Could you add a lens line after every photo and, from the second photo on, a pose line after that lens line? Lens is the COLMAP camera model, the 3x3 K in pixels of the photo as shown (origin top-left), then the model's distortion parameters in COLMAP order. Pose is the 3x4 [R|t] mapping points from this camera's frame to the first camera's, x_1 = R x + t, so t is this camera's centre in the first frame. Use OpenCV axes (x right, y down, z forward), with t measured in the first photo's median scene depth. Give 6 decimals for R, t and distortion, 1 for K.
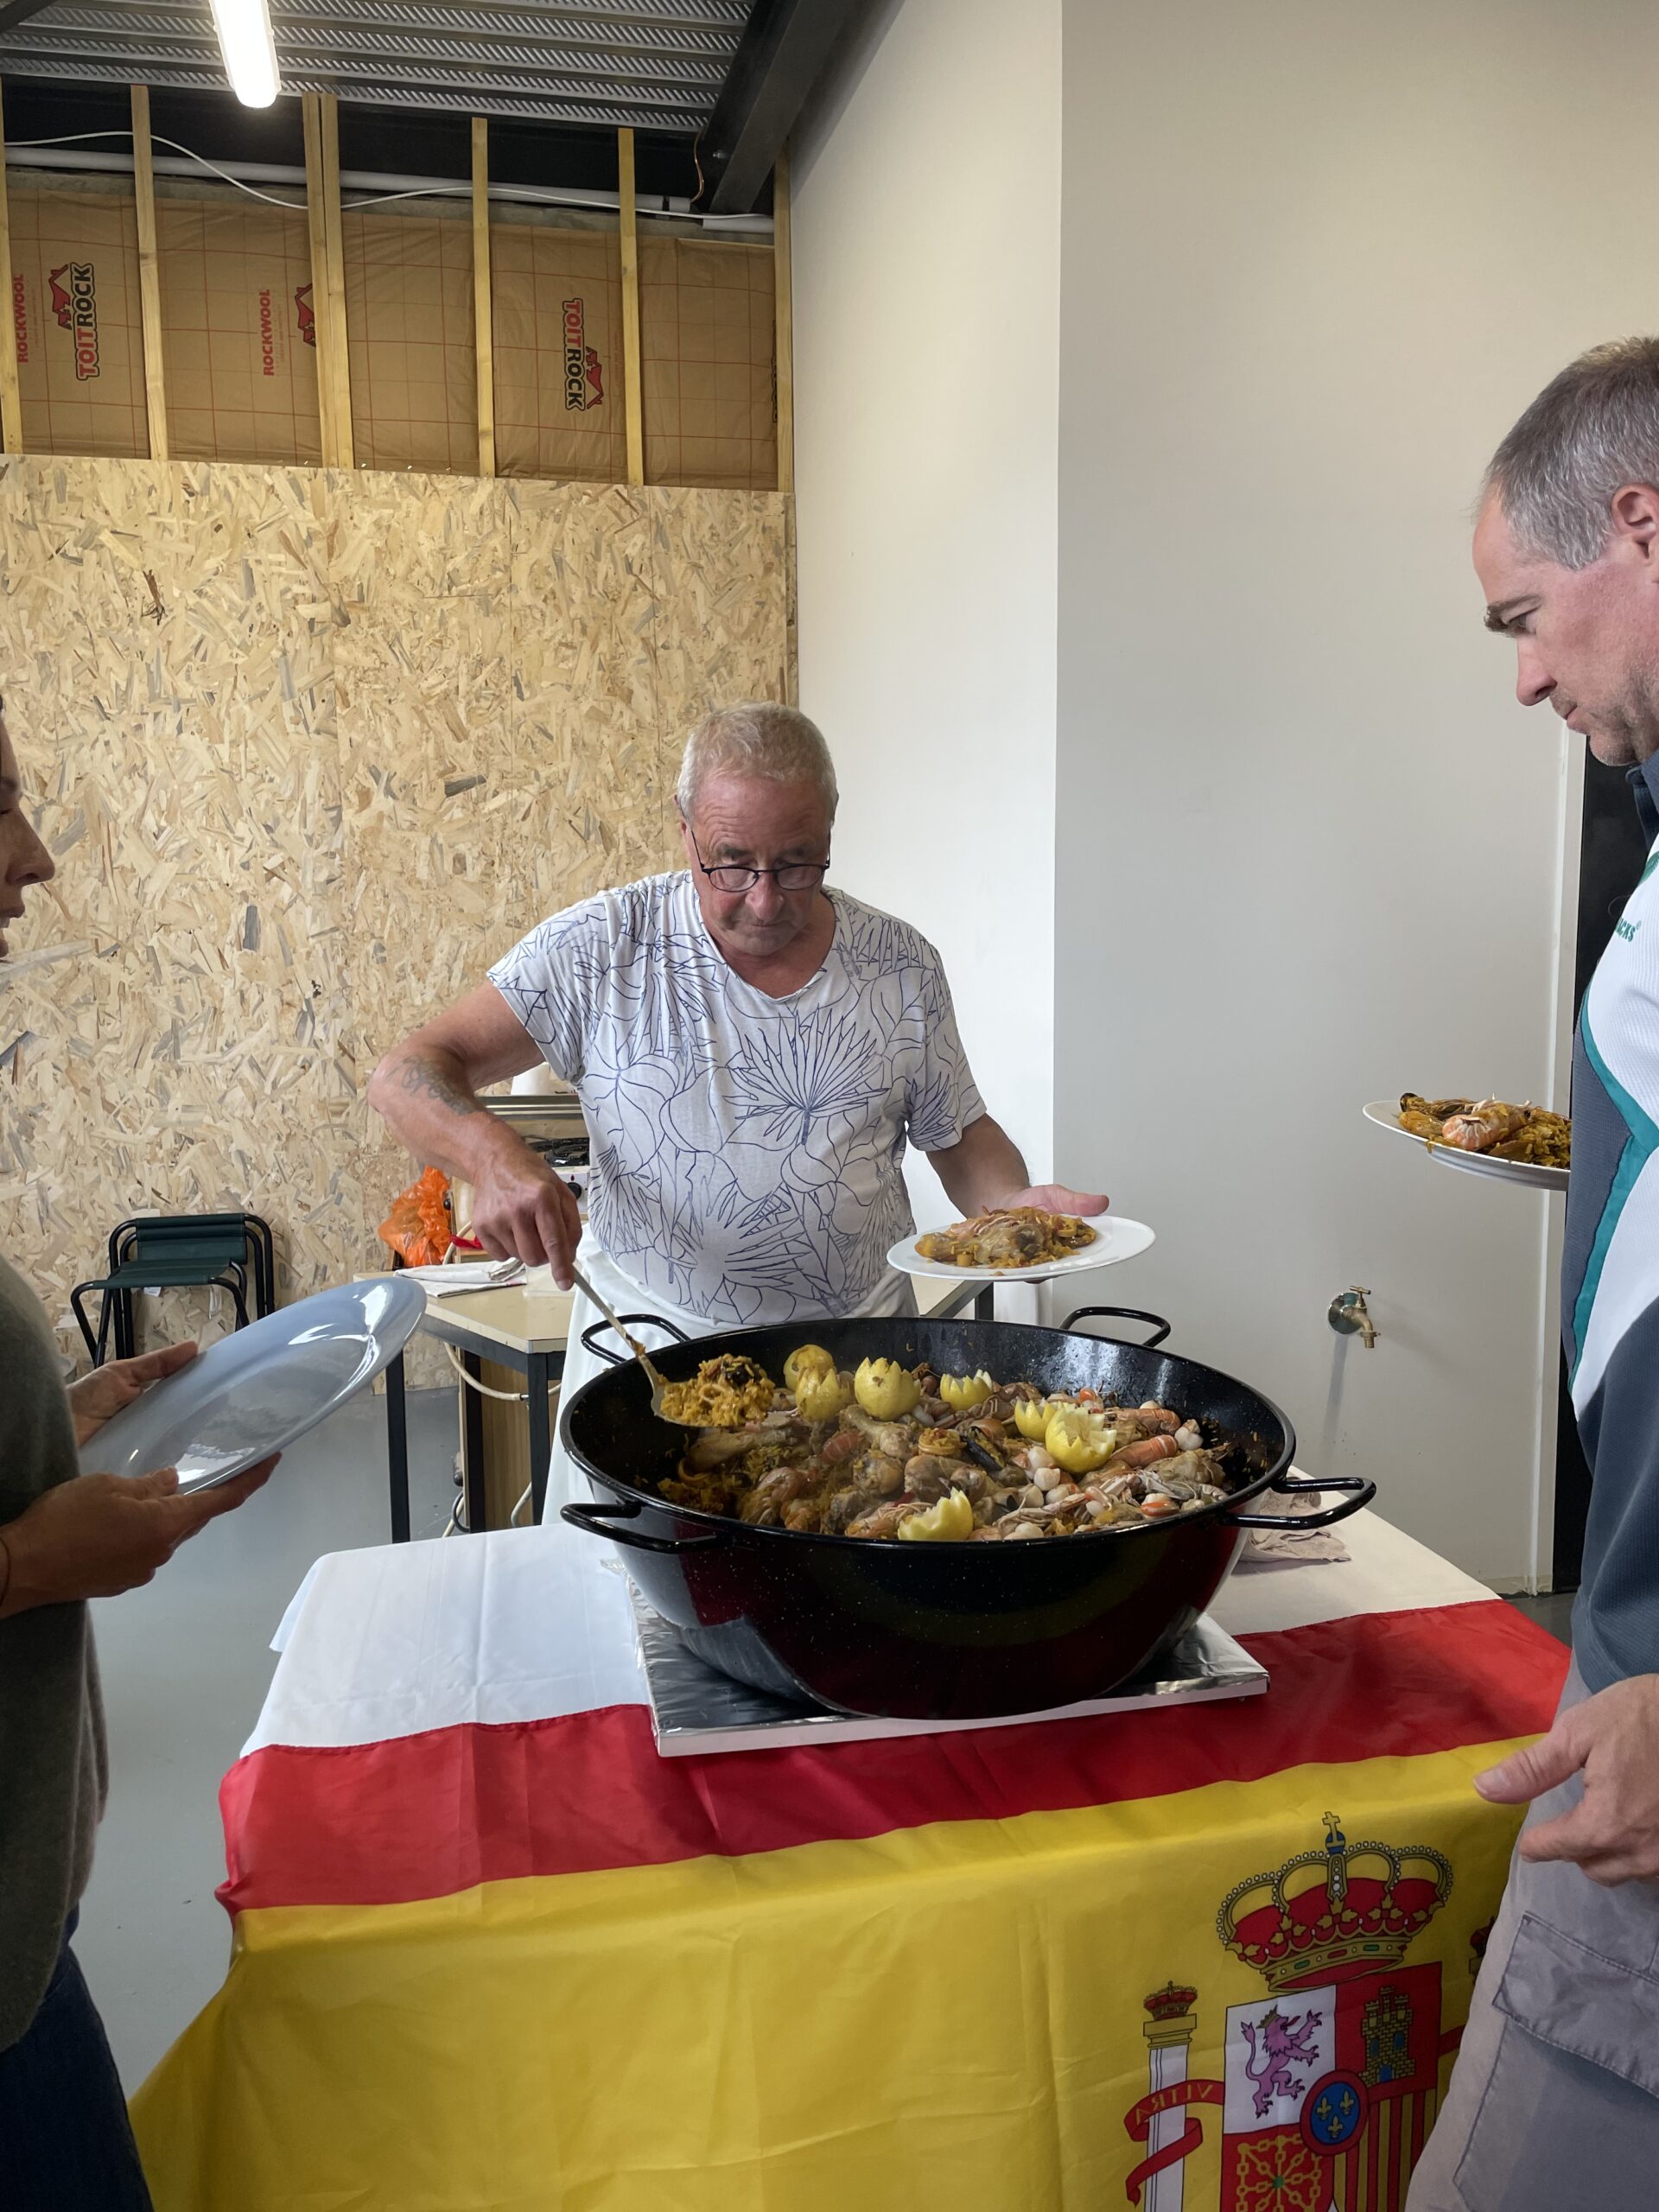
lens RADIAL K [[1627.0, 0, 817.0], [0, 1627.0, 1093.2], [0, 0, 1]] dist [0.055005, -0.084637]
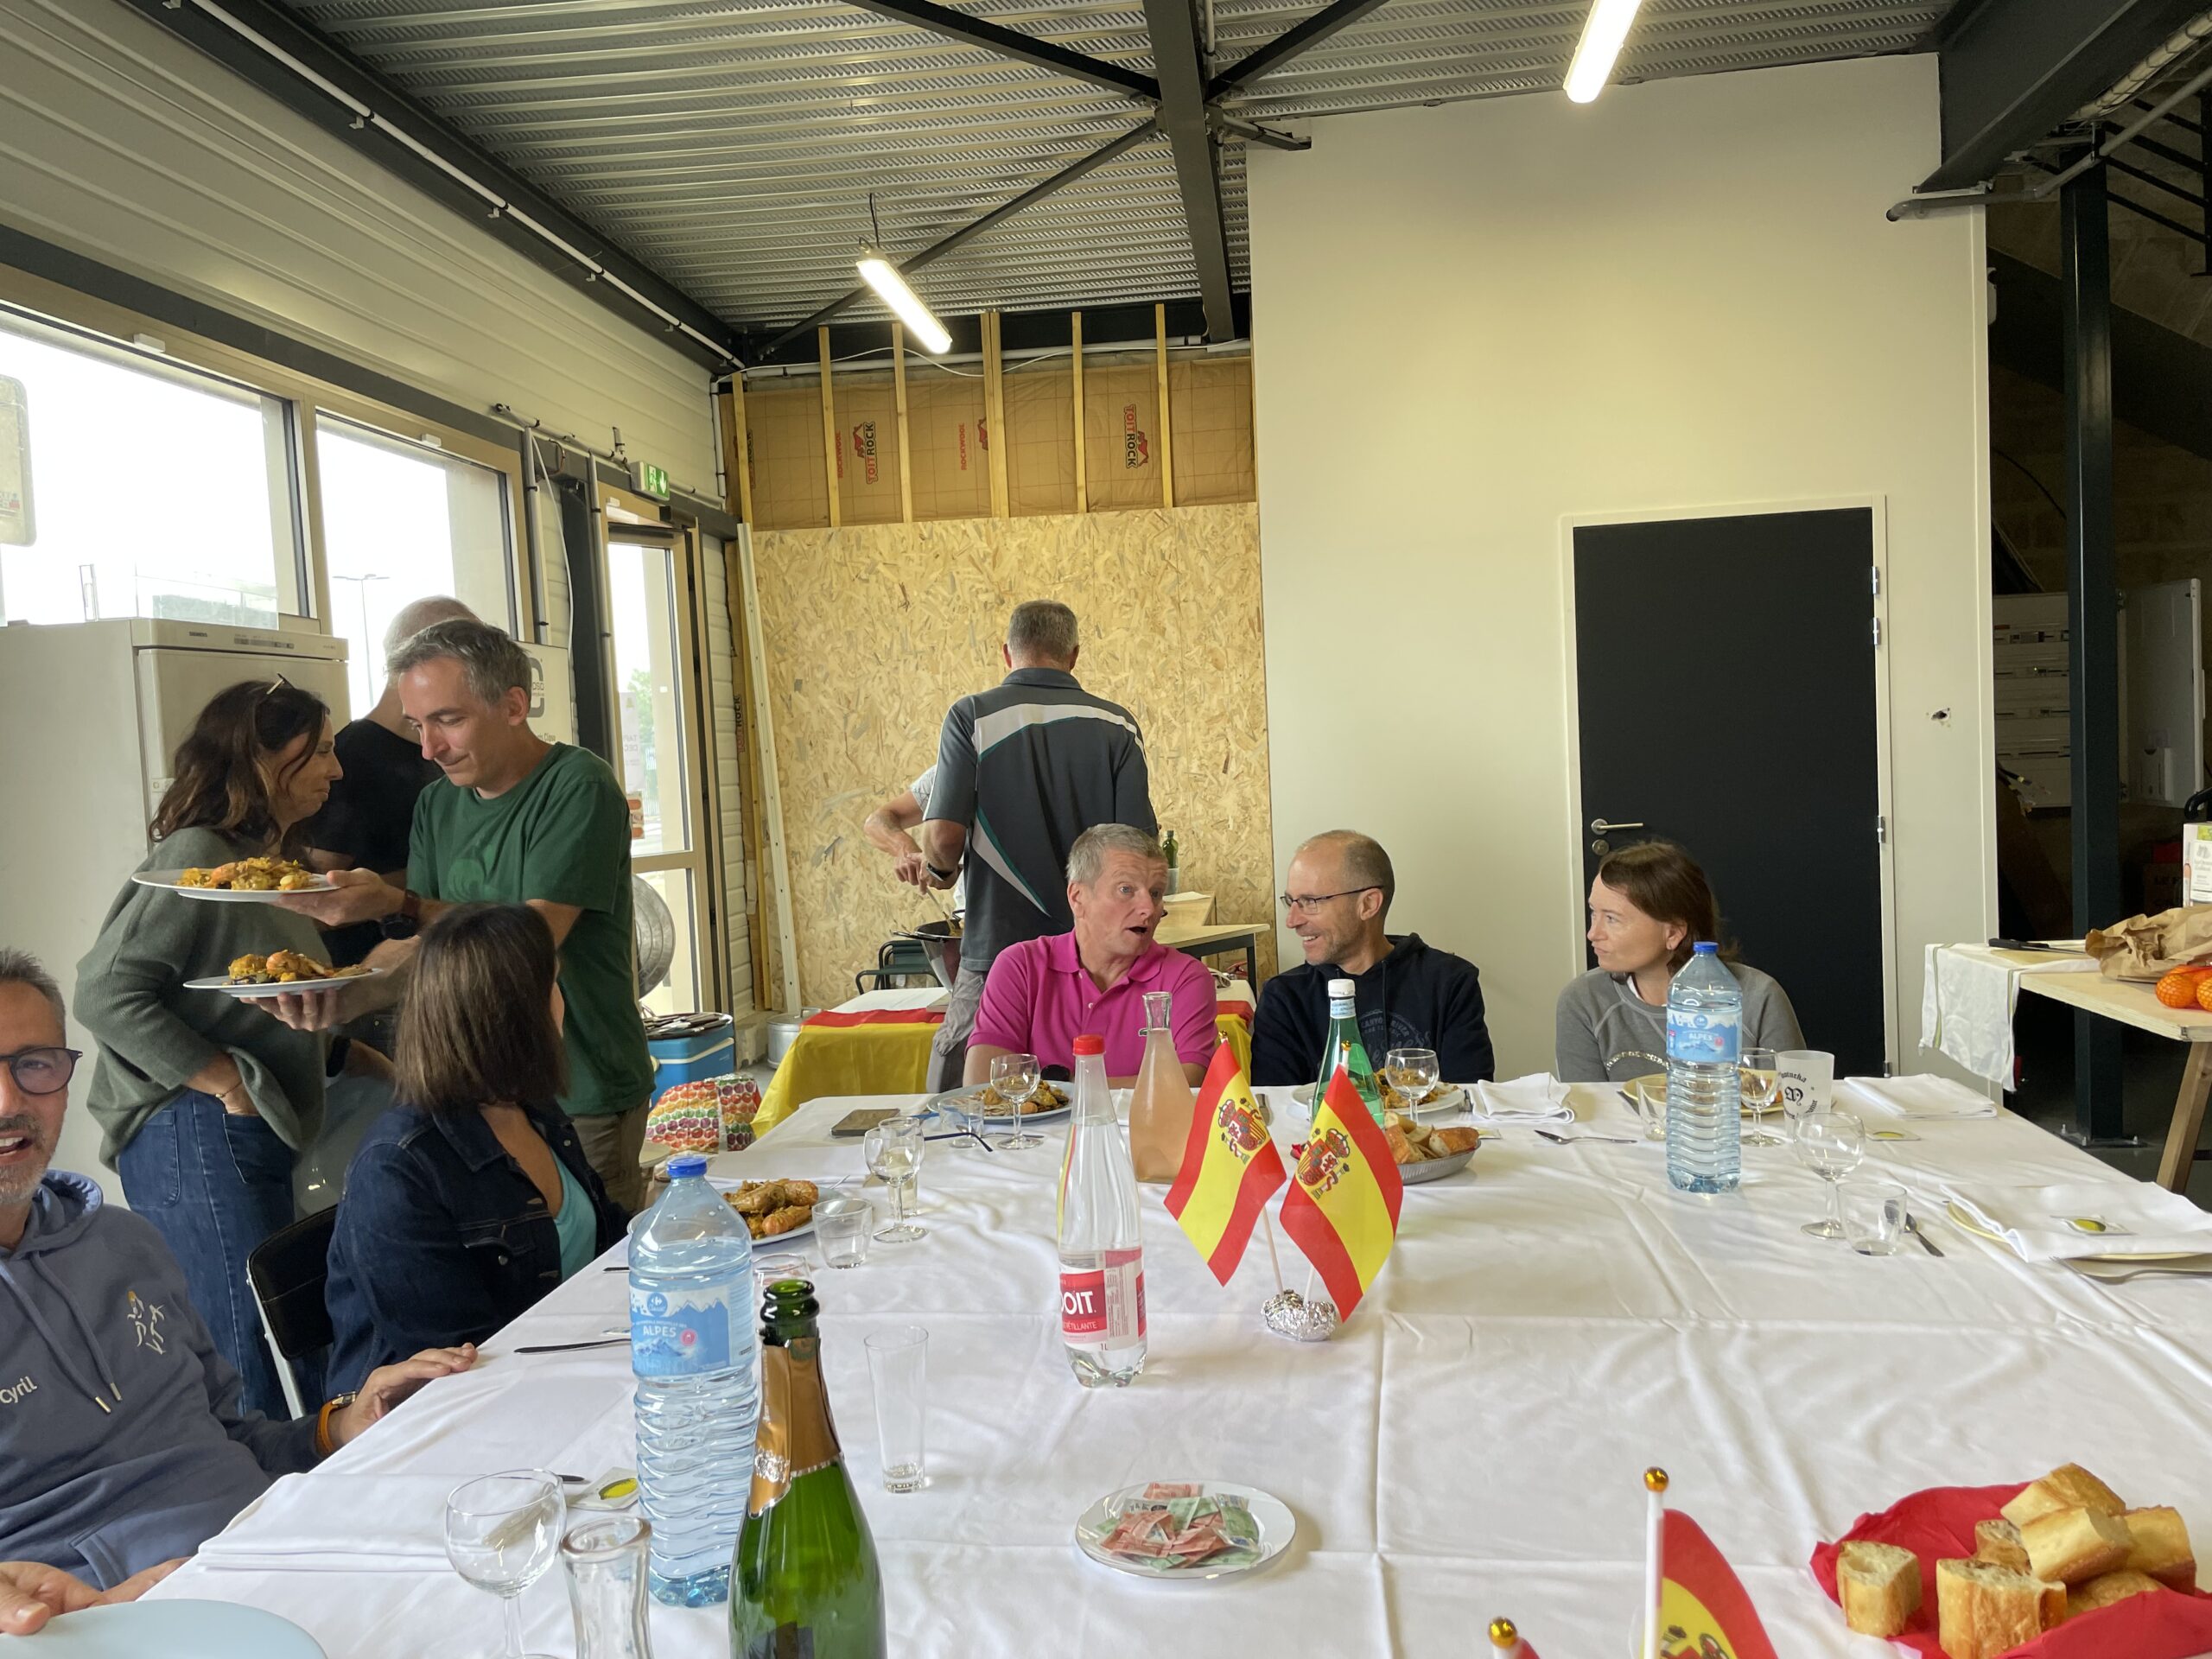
lens RADIAL K [[1627.0, 0, 1112.3], [0, 1627.0, 840.6], [0, 0, 1]] dist [0.055005, -0.084637]
pose [[0.942204, -0.014699, -0.334717, 0.405441], [-0.004740, 0.998352, -0.057185, 0.068083], [0.335006, 0.055467, 0.940582, -0.594858]]
